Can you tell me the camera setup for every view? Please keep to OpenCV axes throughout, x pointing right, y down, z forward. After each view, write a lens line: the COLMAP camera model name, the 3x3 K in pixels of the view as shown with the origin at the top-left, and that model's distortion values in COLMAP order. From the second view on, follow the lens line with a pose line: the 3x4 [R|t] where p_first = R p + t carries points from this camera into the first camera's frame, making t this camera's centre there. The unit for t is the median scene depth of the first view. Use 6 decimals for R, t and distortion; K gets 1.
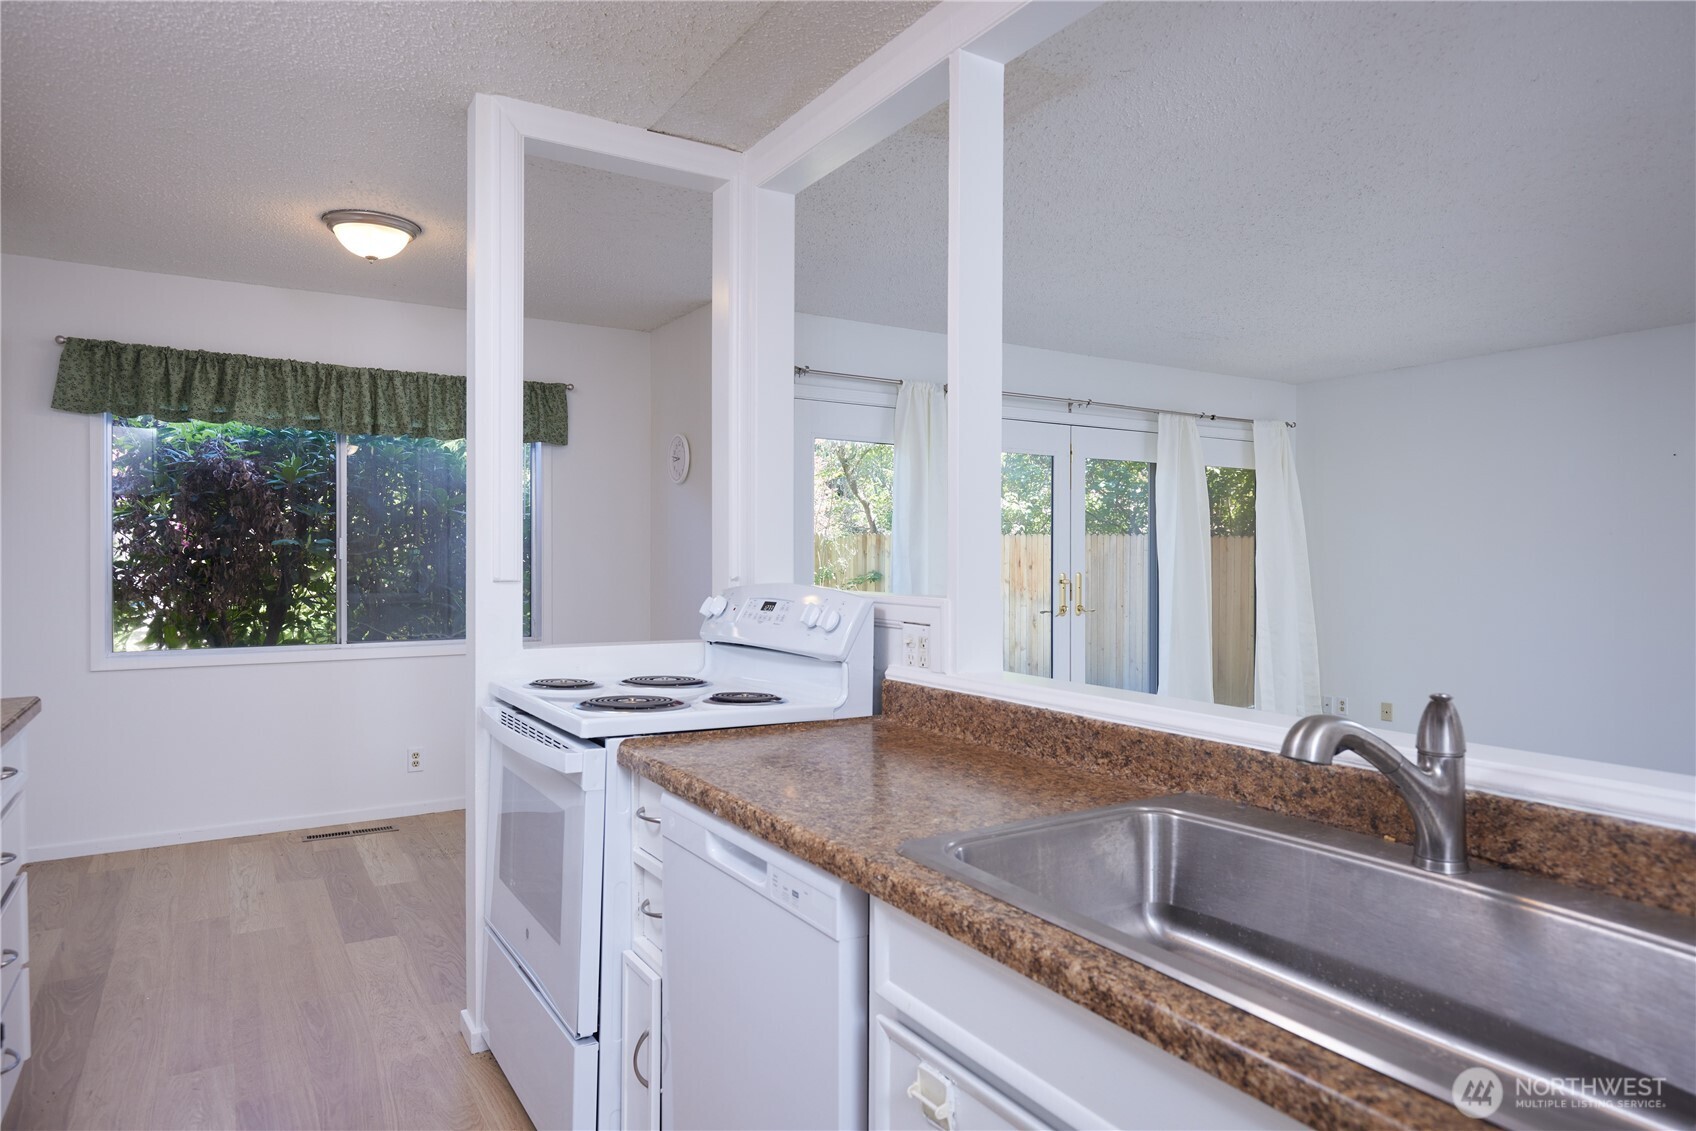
lens RADIAL K [[1050.1, 0, 848.0], [0, 1050.1, 565.5], [0, 0, 1]] dist [-0.005006, -0.001314]
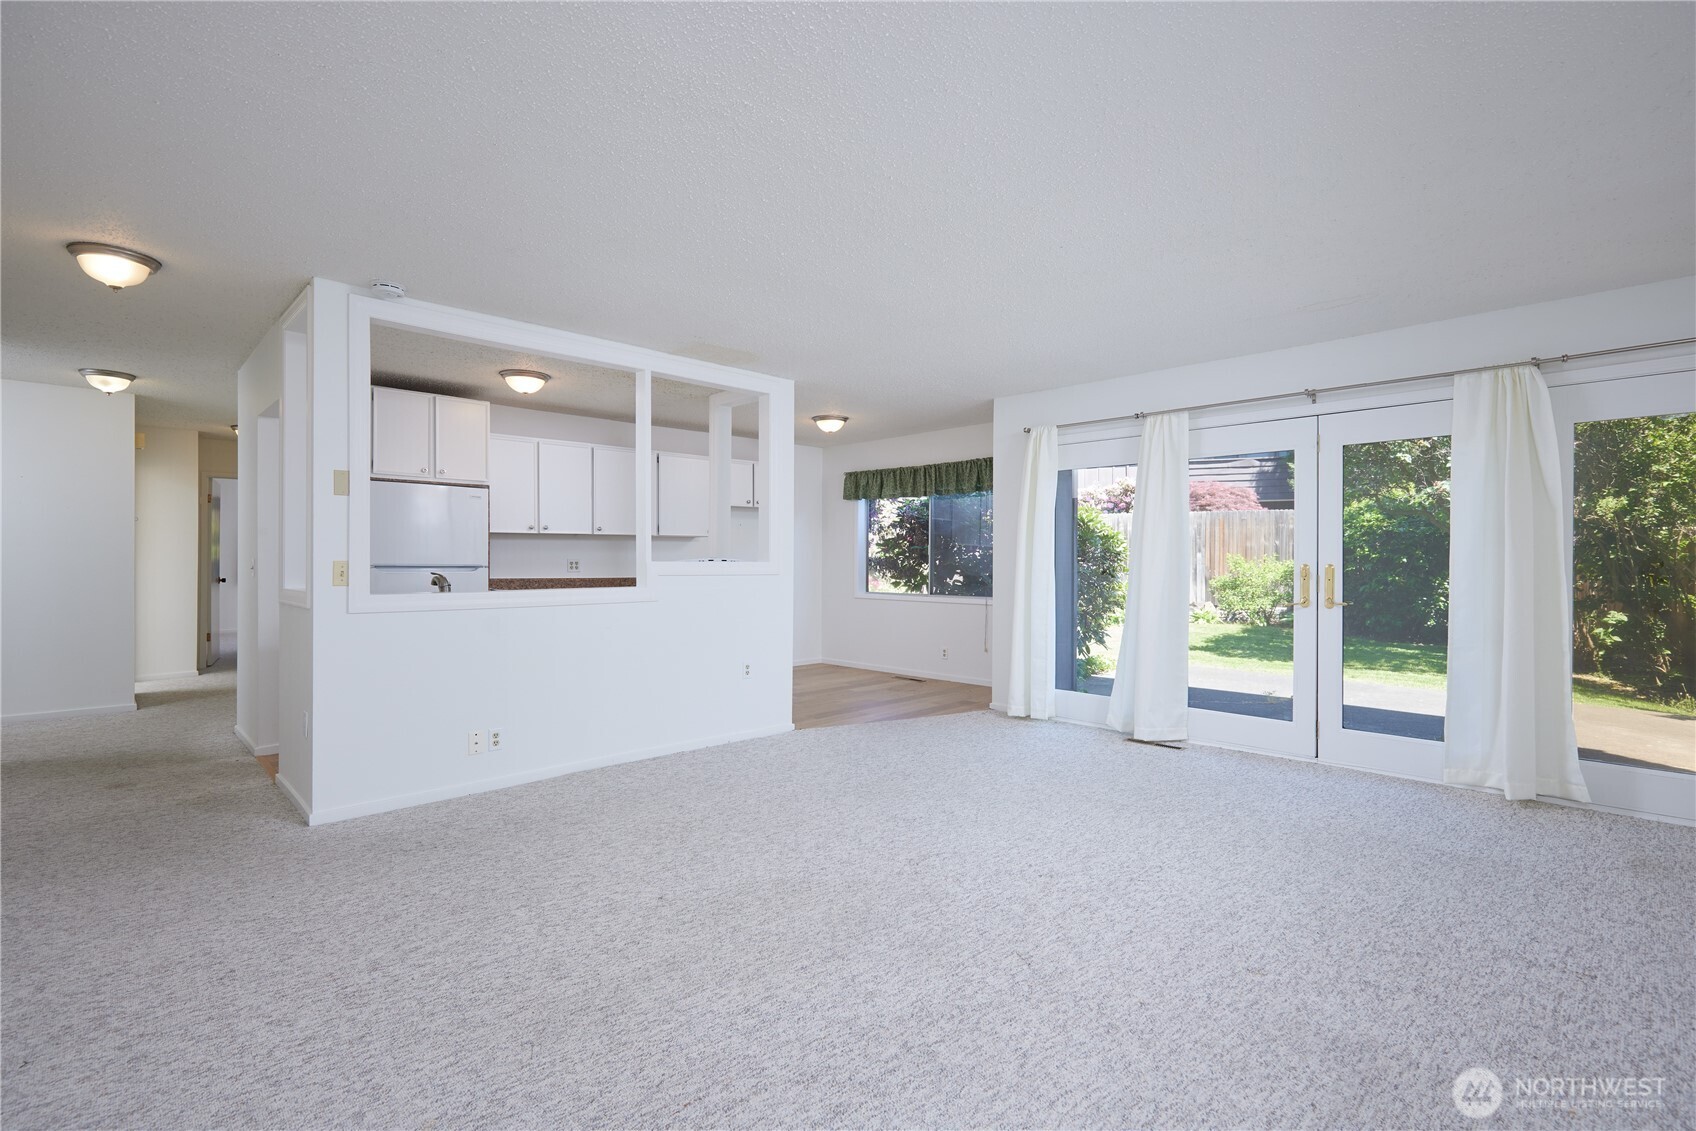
lens RADIAL K [[769.6, 0, 853.6], [0, 769.6, 561.1], [0, 0, 1]] dist [0.002117, -0.000501]
pose [[0.223383, -0.001306, -0.974730, 0.818850], [-0.012001, 0.999920, -0.004091, 0.011140], [0.974657, 0.012612, 0.223350, 0.414279]]
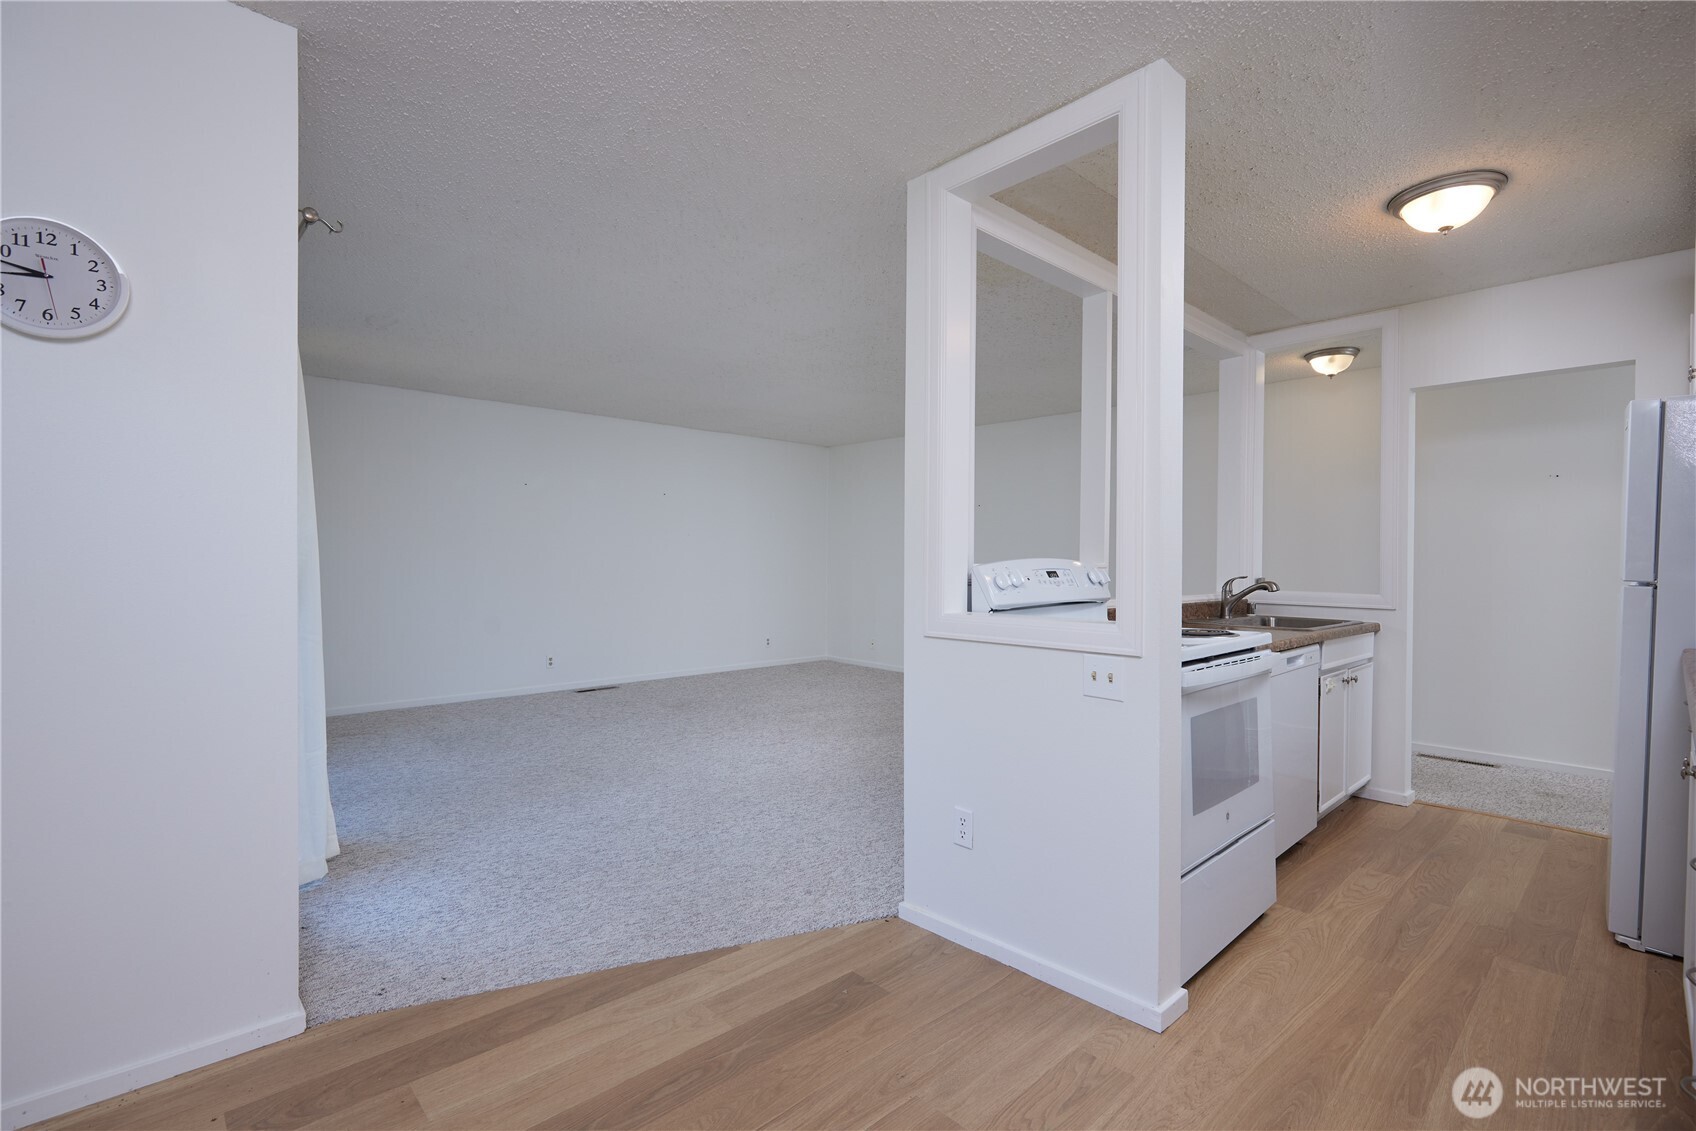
lens RADIAL K [[769.6, 0, 853.6], [0, 769.6, 561.1], [0, 0, 1]] dist [0.002117, -0.000501]
pose [[-0.210580, -0.007641, 0.977547, -0.439757], [0.003206, 0.999959, 0.008507, 0.004119], [-0.977571, 0.004925, -0.210547, 0.655624]]
